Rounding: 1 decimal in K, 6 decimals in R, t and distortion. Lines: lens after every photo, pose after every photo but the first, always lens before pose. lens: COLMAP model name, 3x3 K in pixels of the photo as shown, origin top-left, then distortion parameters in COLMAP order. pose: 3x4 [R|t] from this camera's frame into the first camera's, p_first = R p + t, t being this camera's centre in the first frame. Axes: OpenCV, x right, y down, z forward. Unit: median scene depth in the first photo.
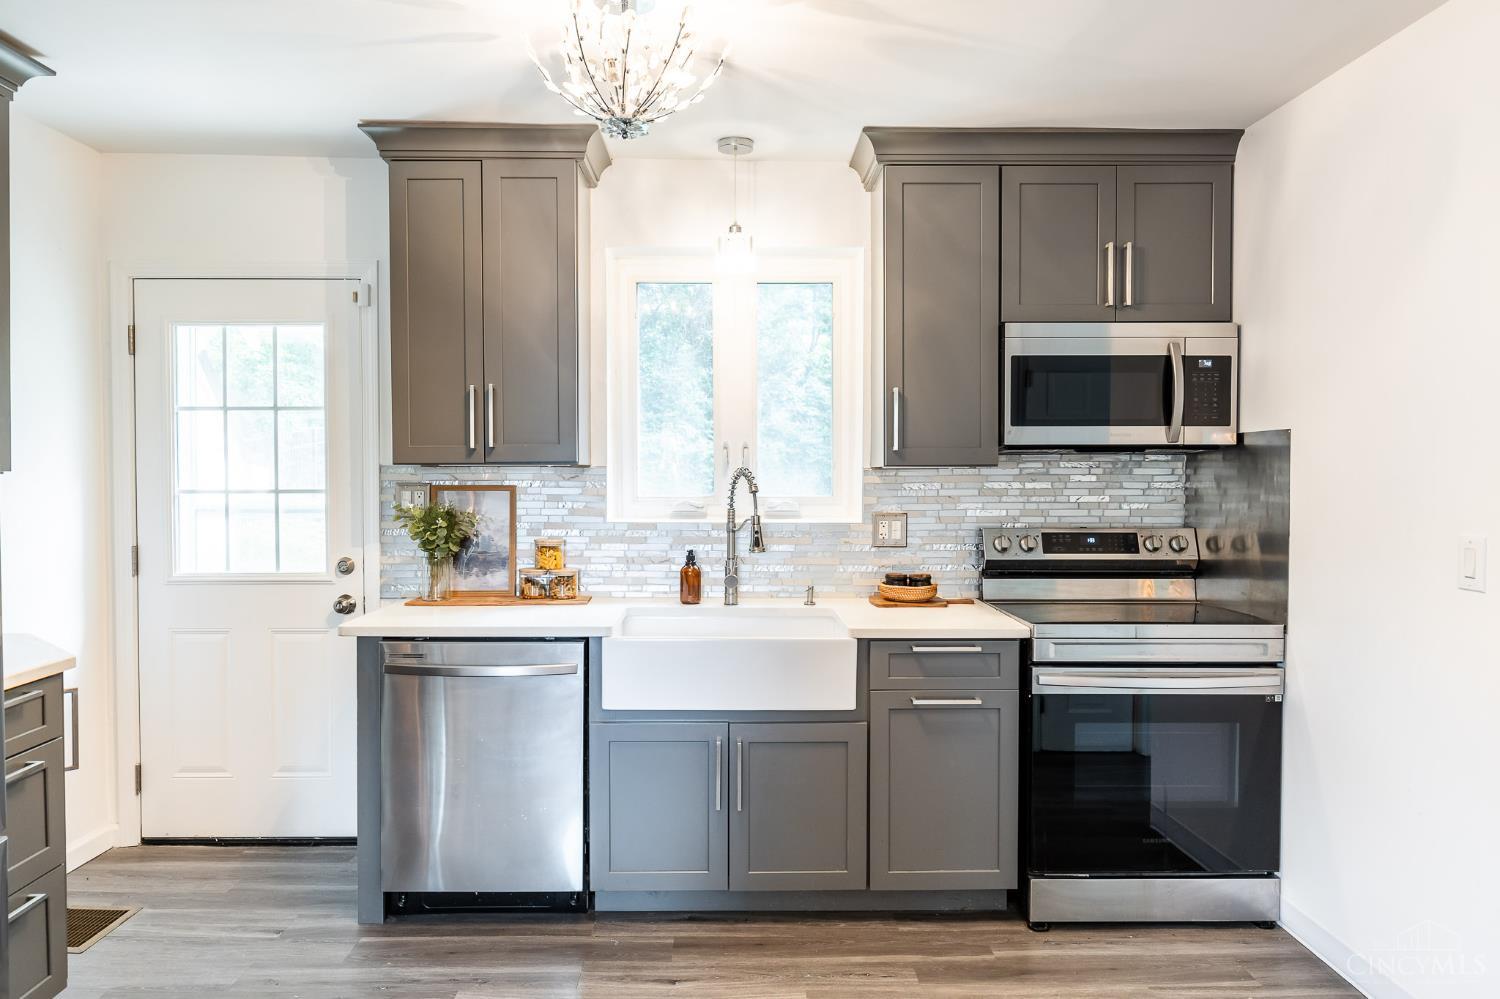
lens RADIAL K [[1033.6, 0, 747.7], [0, 1033.6, 495.5], [0, 0, 1]] dist [-0.020265, -0.000423]
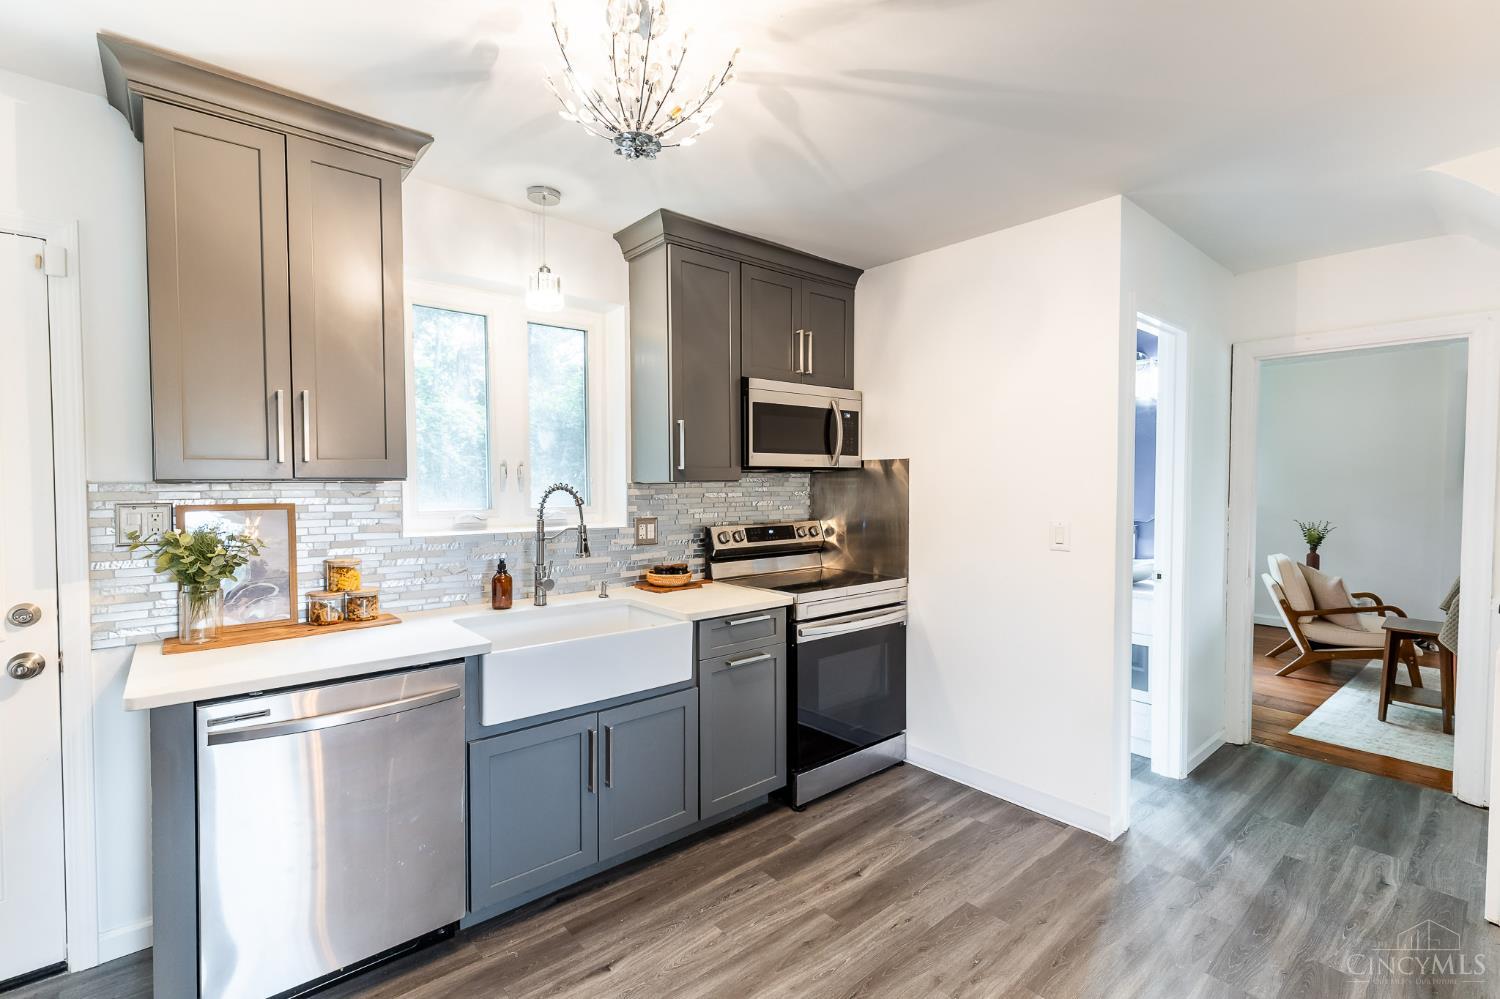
lens RADIAL K [[678.7, 0, 753.0], [0, 678.7, 499.1], [0, 0, 1]] dist [-0.002816, -0.001102]
pose [[0.763677, -0.019001, 0.645319, -0.332376], [0.018494, 0.999800, 0.007552, -0.011677], [-0.645334, 0.006167, 0.763876, 0.304303]]
